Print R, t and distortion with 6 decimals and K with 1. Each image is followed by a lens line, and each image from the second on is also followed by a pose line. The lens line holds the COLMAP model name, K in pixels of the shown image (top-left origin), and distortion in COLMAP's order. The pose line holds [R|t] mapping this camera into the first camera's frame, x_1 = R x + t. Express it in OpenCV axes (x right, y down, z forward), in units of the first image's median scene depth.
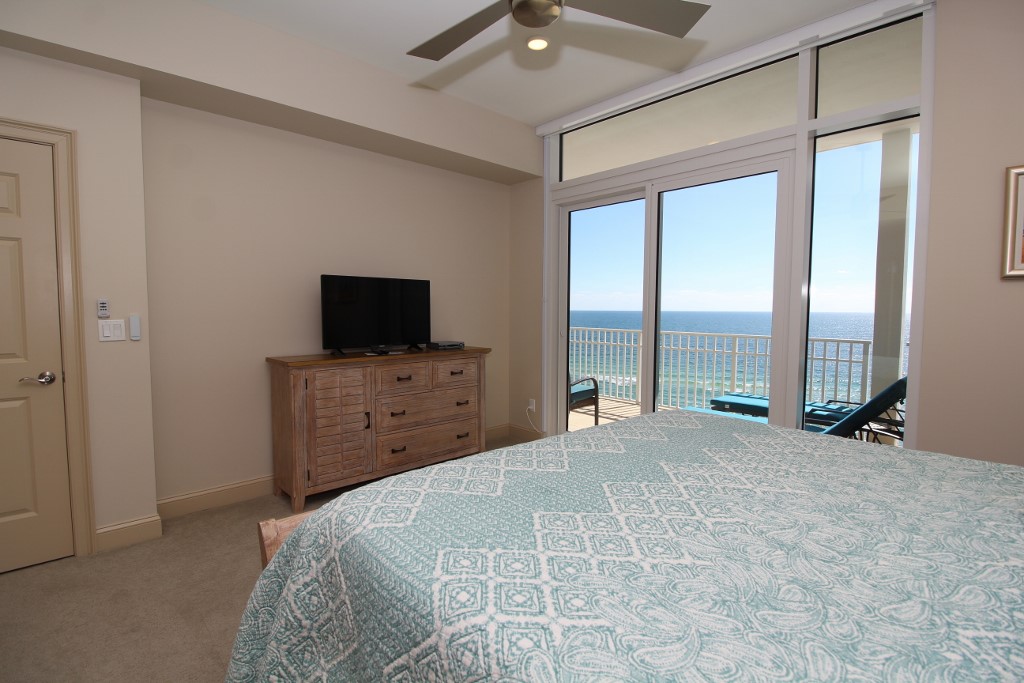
lens RADIAL K [[477.3, 0, 512.0], [0, 477.3, 338.8], [0, 0, 1]] dist [0.003301, -0.014605]
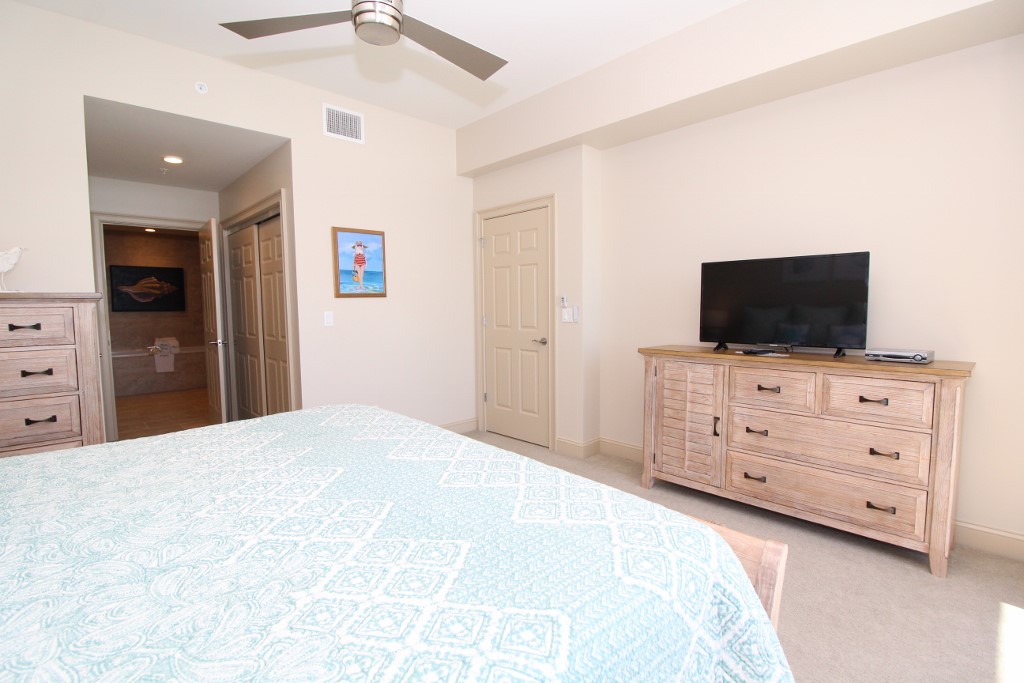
lens RADIAL K [[477.3, 0, 512.0], [0, 477.3, 338.8], [0, 0, 1]] dist [0.003301, -0.014605]
pose [[0.005049, 0.066973, -0.997742, 0.533813], [-0.051302, 0.996458, 0.066627, -0.026284], [0.998670, 0.050850, 0.008467, 0.591160]]
